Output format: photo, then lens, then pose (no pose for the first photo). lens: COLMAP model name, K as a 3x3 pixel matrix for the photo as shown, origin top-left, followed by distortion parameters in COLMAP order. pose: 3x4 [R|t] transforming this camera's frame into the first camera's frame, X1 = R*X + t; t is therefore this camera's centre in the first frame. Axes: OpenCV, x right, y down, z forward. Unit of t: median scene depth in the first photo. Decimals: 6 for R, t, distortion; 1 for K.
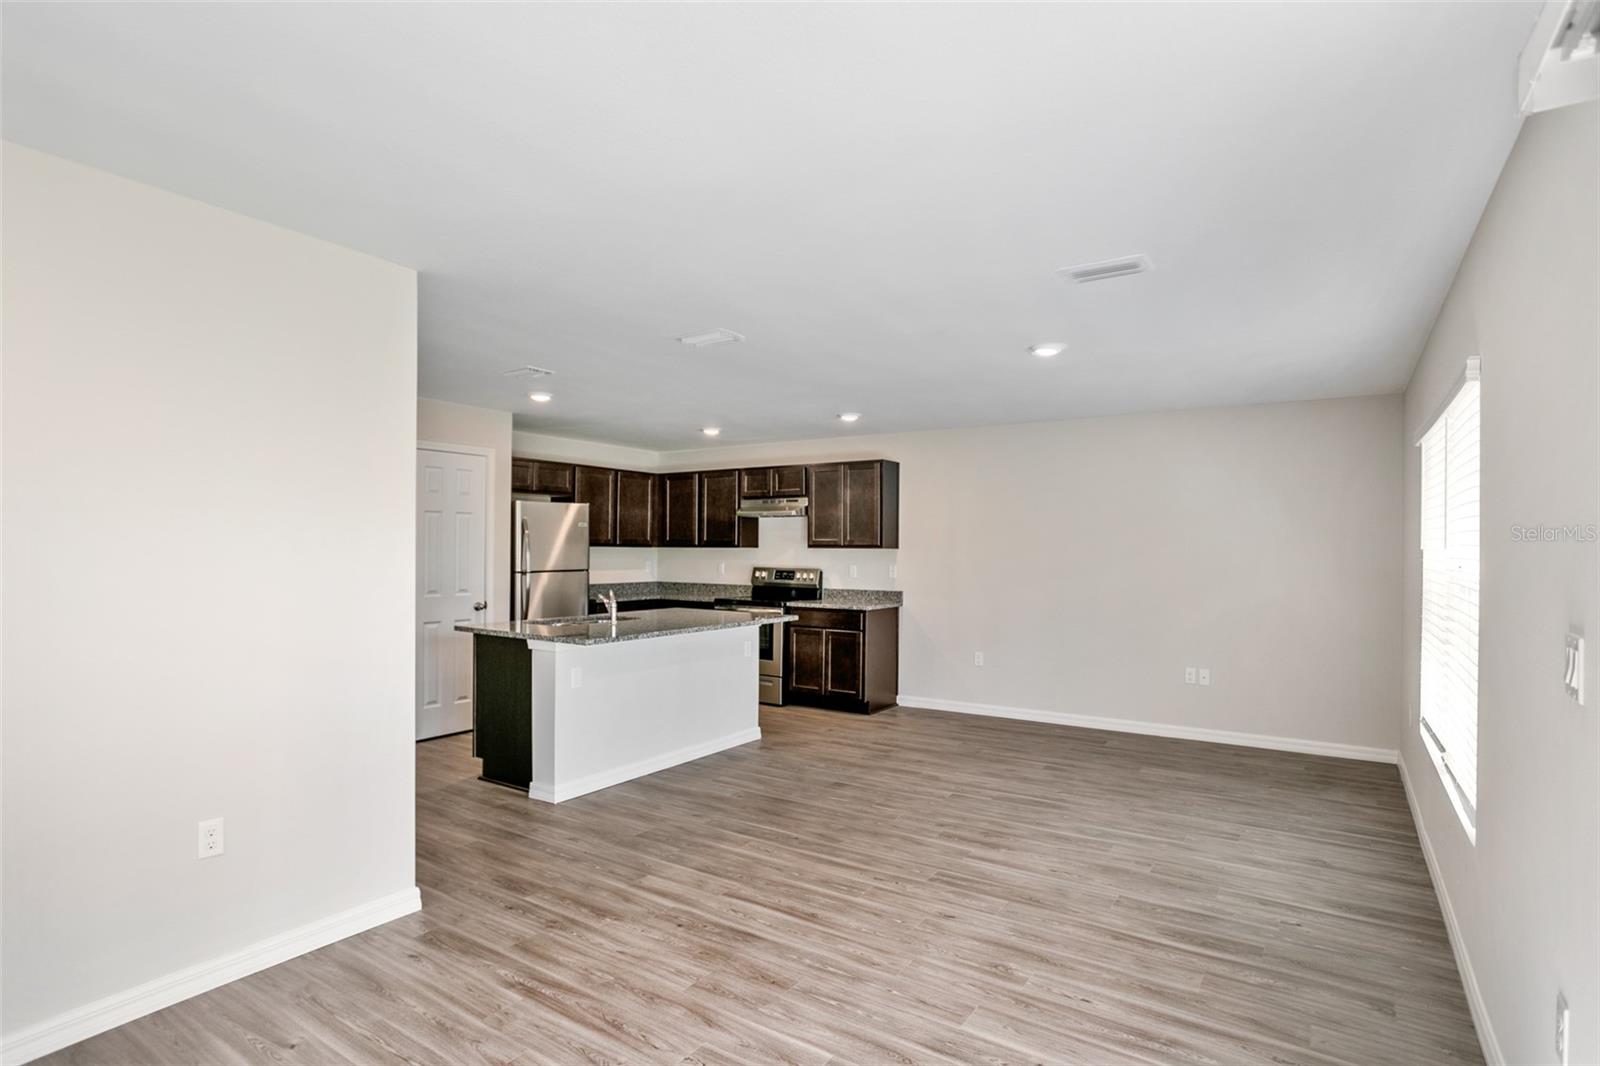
lens RADIAL K [[829.1, 0, 791.2], [0, 829.1, 544.0], [0, 0, 1]] dist [-0.044680, 0.011411]
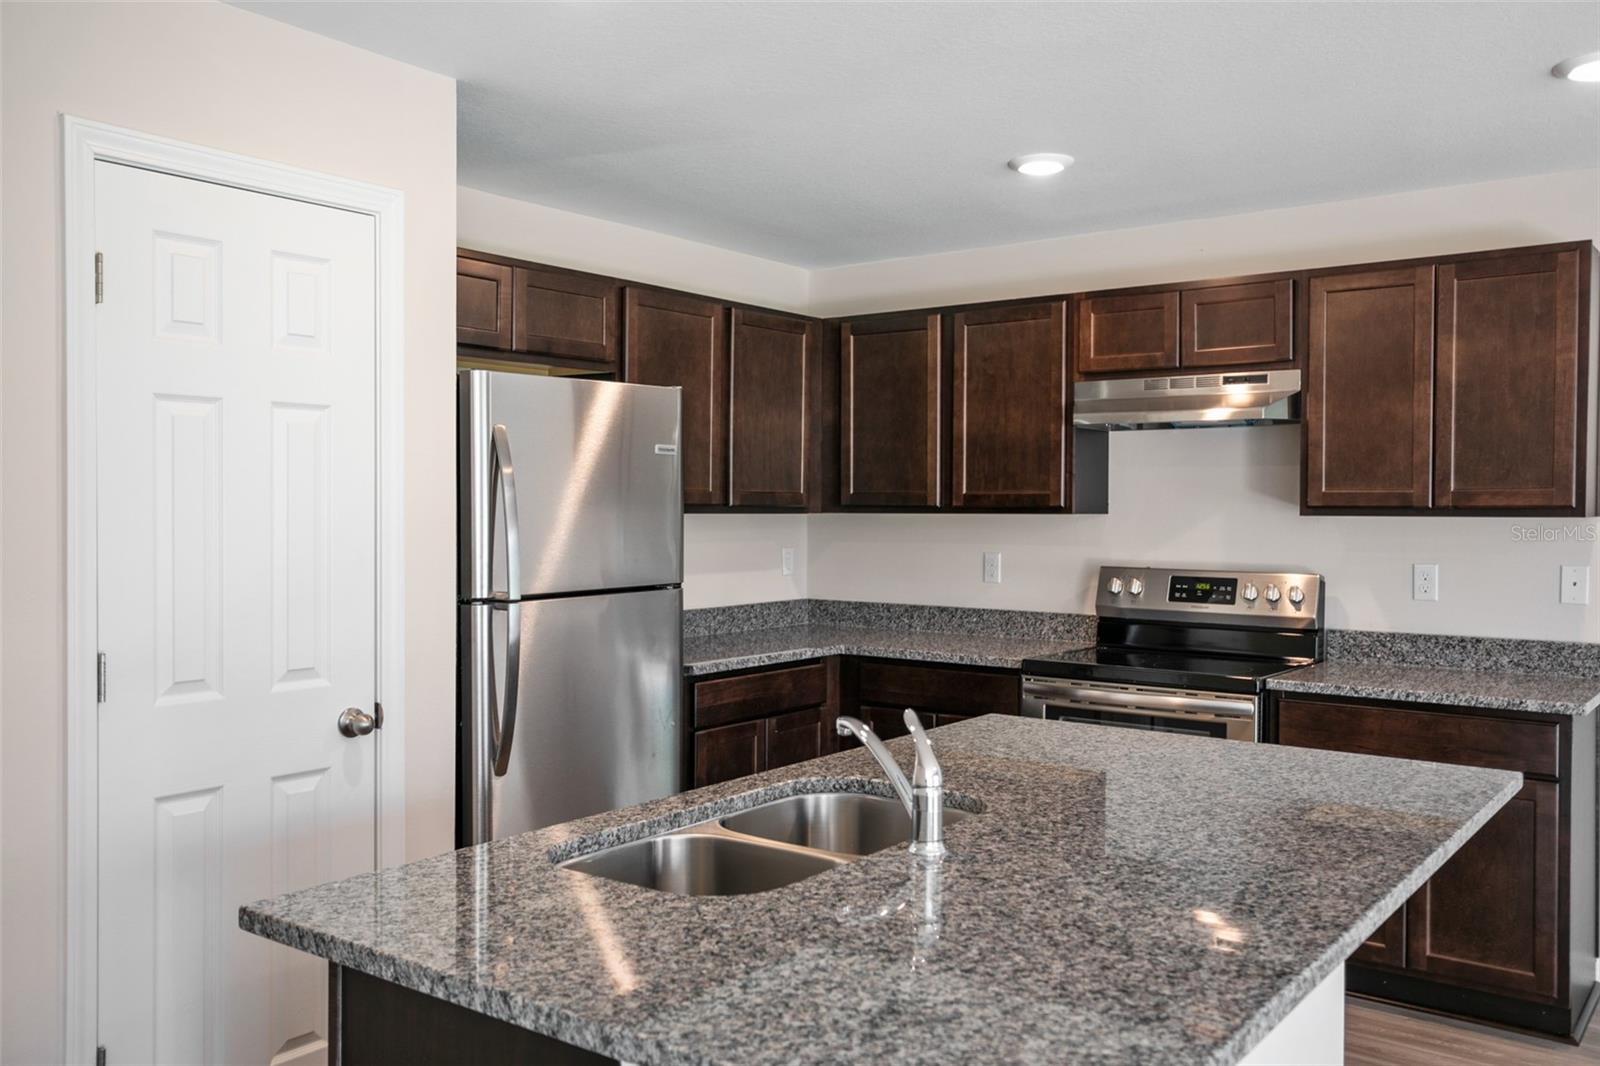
lens RADIAL K [[1345.1, 0, 787.6], [0, 1345.1, 527.2], [0, 0, 1]] dist [0.005272, 0.008162]
pose [[0.998505, -0.004039, -0.054519, -0.221698], [0.005290, 0.999726, 0.022821, -0.005481], [0.054412, -0.023075, 0.998252, 0.590916]]
